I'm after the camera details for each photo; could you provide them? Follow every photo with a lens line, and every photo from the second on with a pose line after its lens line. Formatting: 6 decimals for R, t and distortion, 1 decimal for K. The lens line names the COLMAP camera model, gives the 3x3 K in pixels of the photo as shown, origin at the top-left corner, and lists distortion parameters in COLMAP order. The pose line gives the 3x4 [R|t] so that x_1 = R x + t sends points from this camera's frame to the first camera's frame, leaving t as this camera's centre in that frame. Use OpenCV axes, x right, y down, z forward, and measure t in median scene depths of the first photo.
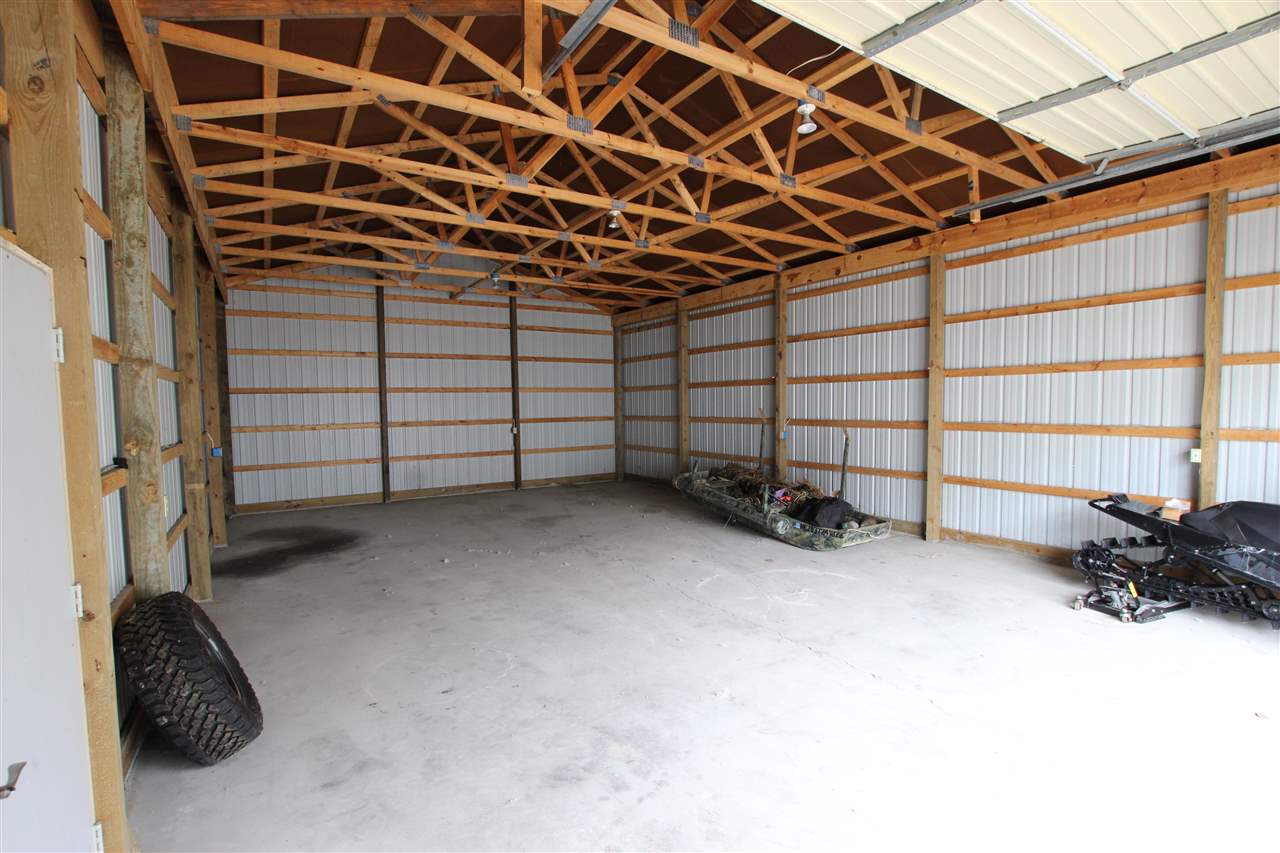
lens RADIAL K [[590.6, 0, 644.0], [0, 590.6, 434.7], [0, 0, 1]] dist [-0.038256, 0.001114]
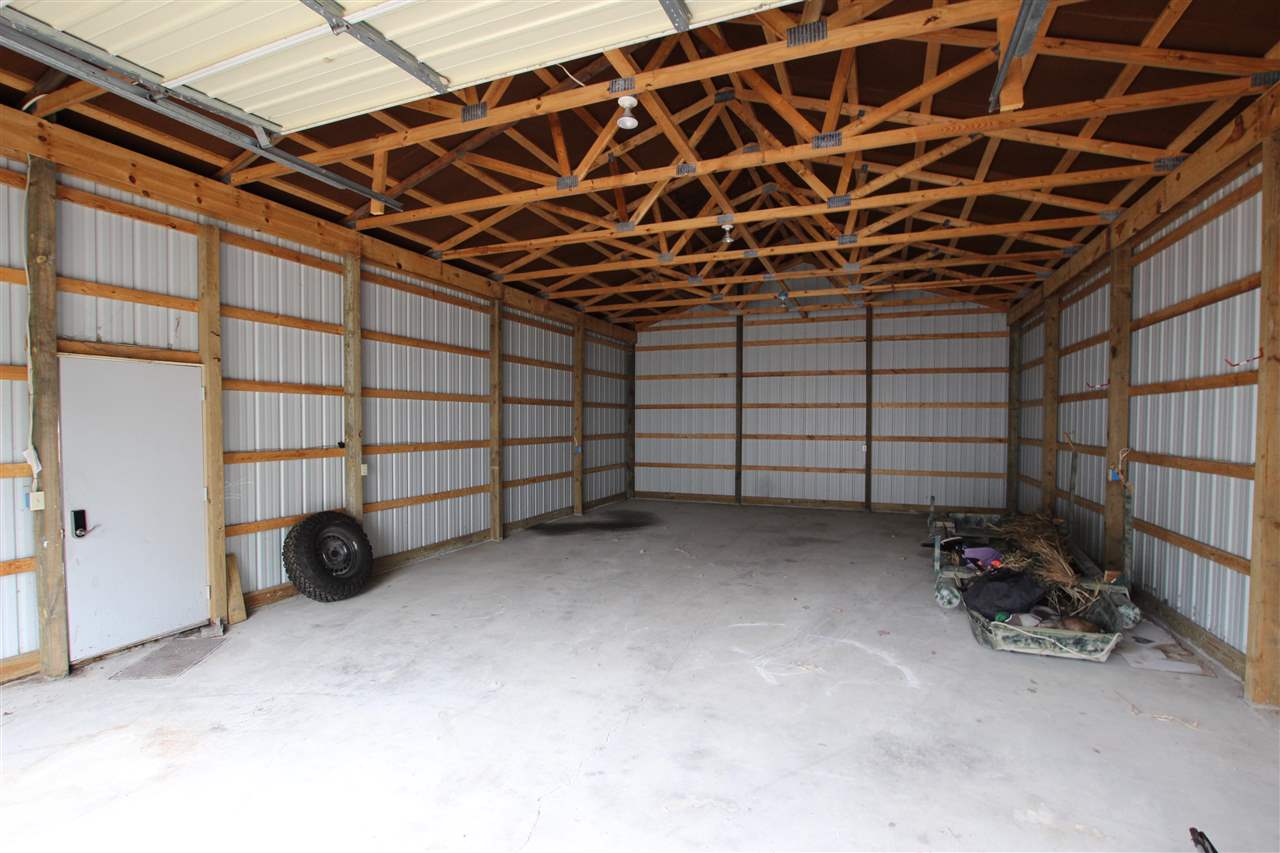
lens RADIAL K [[590.6, 0, 644.0], [0, 590.6, 434.7], [0, 0, 1]] dist [-0.038256, 0.001114]
pose [[0.581629, 0.035707, -0.812670, 0.652352], [-0.055173, 0.998467, 0.004384, -0.026049], [0.811581, 0.042287, 0.582708, 0.316283]]
